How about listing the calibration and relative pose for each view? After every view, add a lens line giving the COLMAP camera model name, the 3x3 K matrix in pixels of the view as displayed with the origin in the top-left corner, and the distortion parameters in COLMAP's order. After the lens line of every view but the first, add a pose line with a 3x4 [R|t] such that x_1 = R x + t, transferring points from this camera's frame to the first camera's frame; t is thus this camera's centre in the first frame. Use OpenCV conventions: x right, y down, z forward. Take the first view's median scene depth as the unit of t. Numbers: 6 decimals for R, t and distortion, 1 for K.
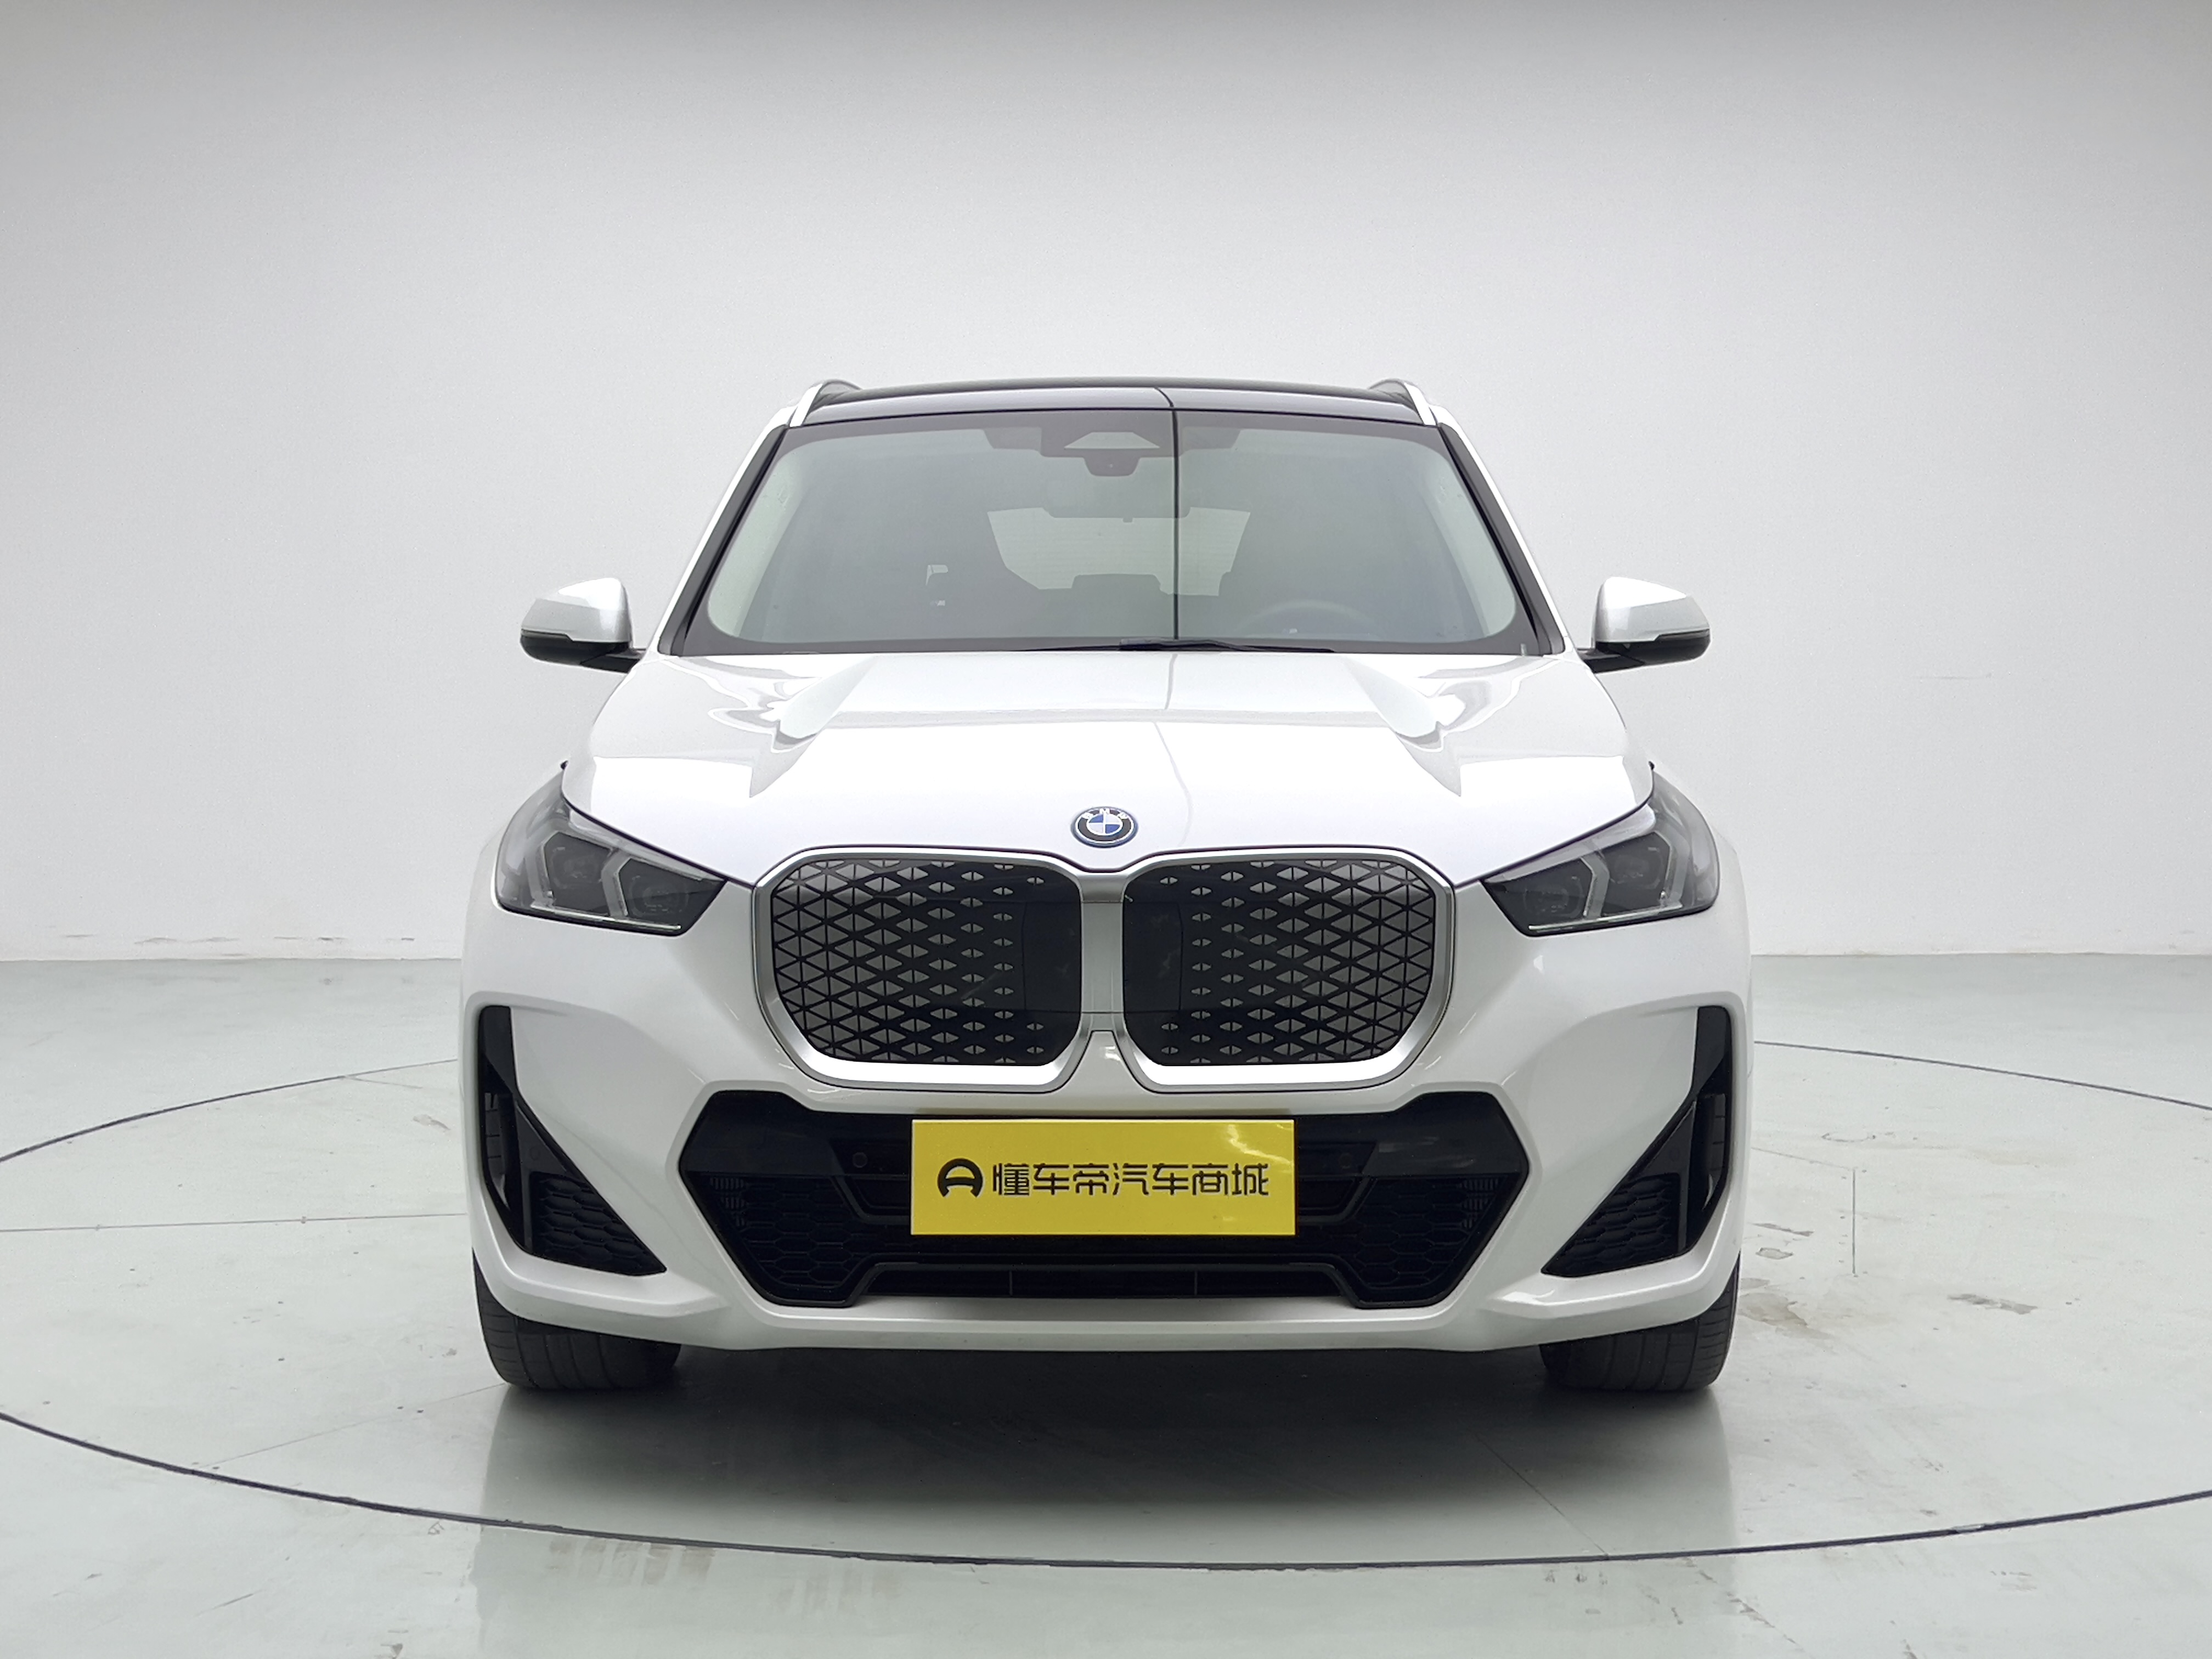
lens RADIAL K [[3291.6, 0, 1106.3], [0, 3291.6, 909.0], [0, 0, 1]] dist [0.371237, 0.005153]
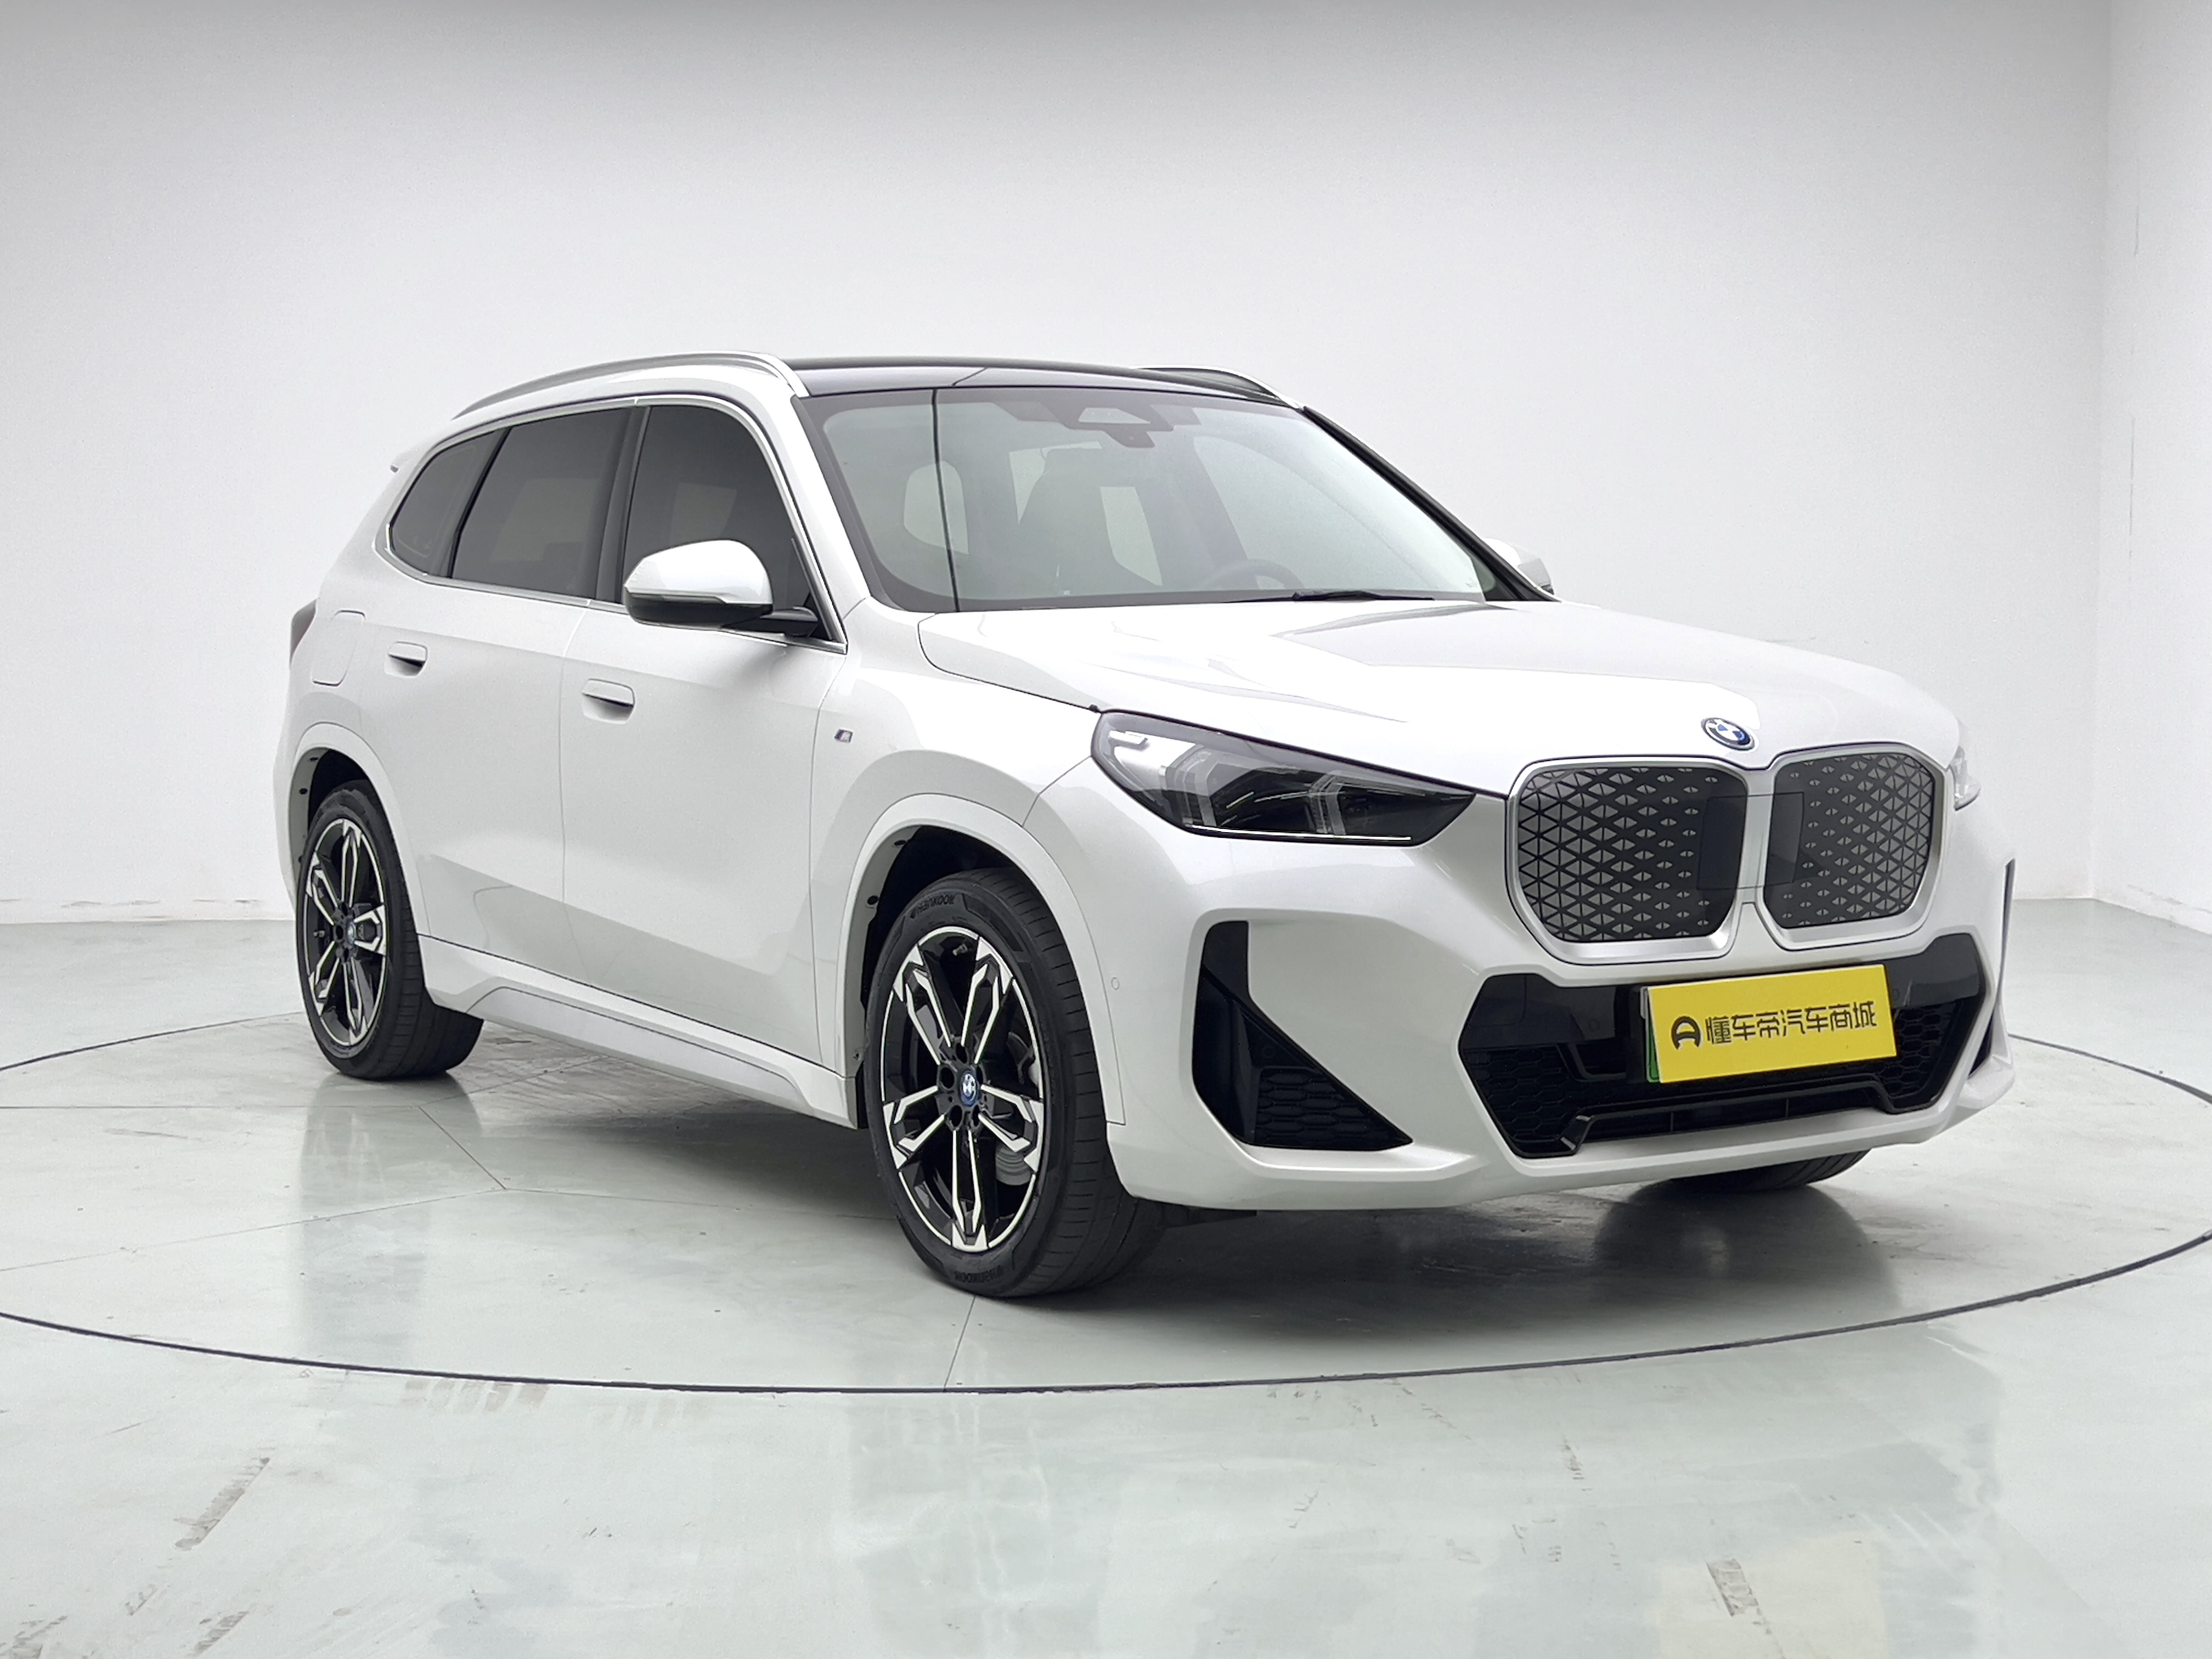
lens RADIAL K [[3392.4, 0, 1106.0], [0, 3392.4, 829.5], [0, 0, 1]] dist [0.077201, -0.032792]
pose [[0.838696, -0.049840, 0.542315, -0.866248], [0.062604, 0.998025, -0.005097, 0.001933], [-0.540990, 0.038226, 0.840160, 0.083176]]
